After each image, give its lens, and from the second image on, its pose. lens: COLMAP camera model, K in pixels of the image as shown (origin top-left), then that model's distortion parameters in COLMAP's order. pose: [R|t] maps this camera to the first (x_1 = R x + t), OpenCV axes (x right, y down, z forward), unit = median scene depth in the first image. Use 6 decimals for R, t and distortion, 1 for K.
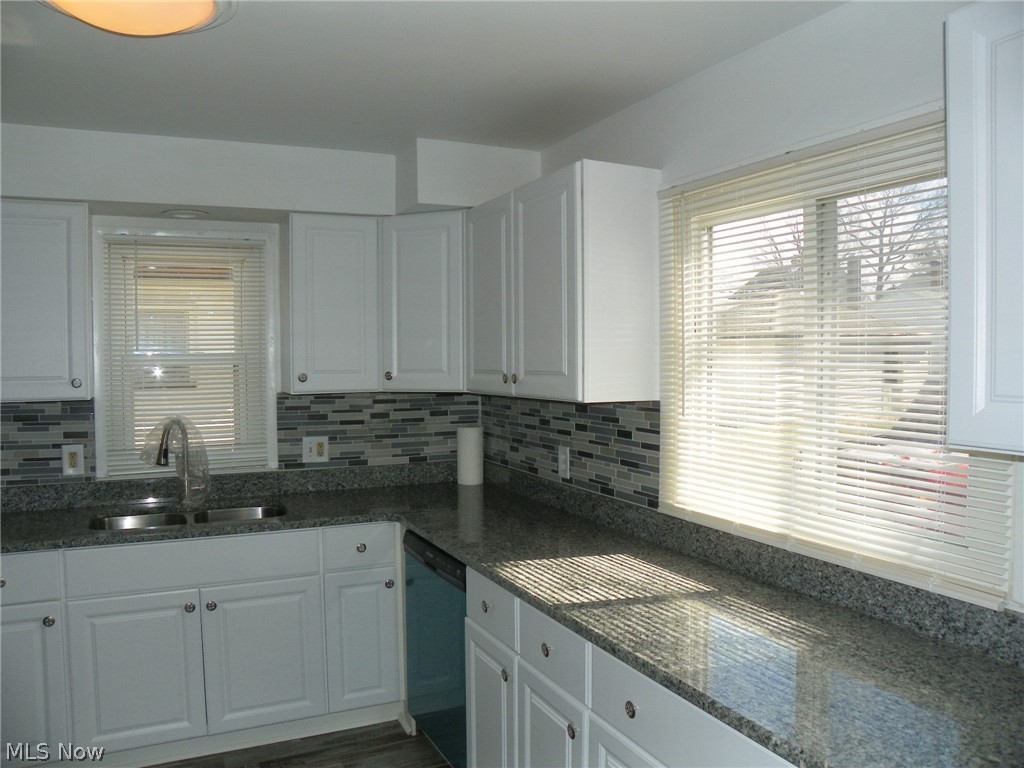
lens RADIAL K [[840.2, 0, 512.0], [0, 840.2, 384.0], [0, 0, 1]] dist [-0.001756, -0.001549]
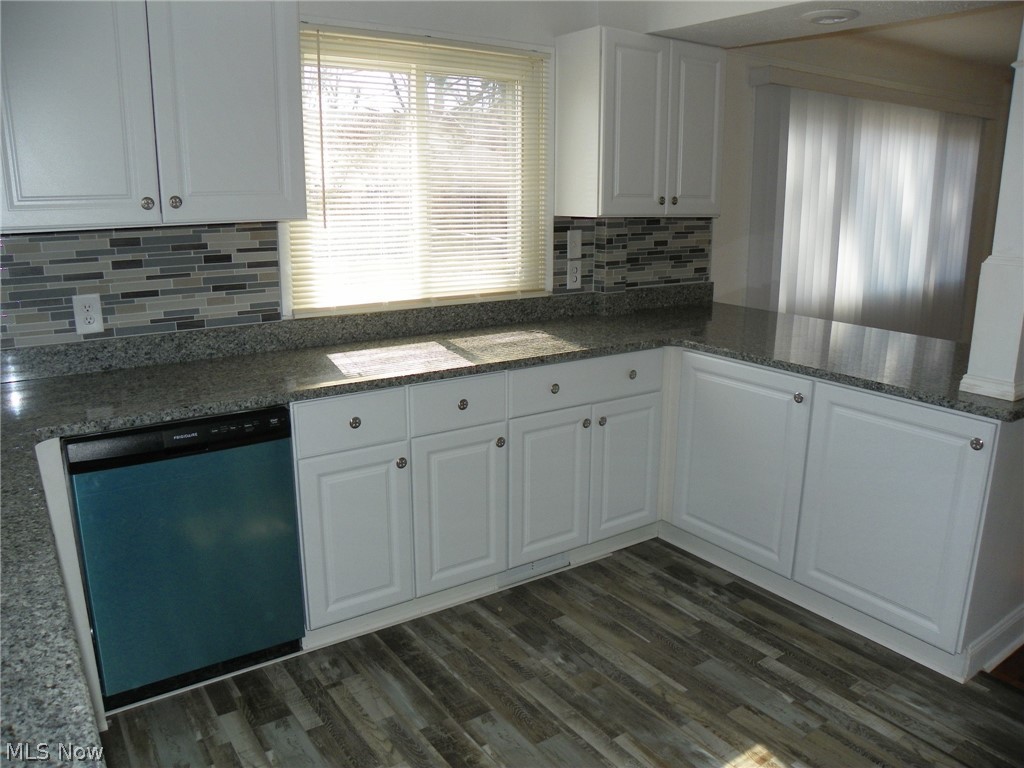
lens RADIAL K [[781.8, 0, 512.0], [0, 781.8, 384.0], [0, 0, 1]] dist [-0.100443, 0.000240]
pose [[-0.171871, -0.223210, 0.959499, -0.825982], [0.041818, 0.971461, 0.233484, 0.007069], [-0.984232, 0.080254, -0.157631, 0.829345]]
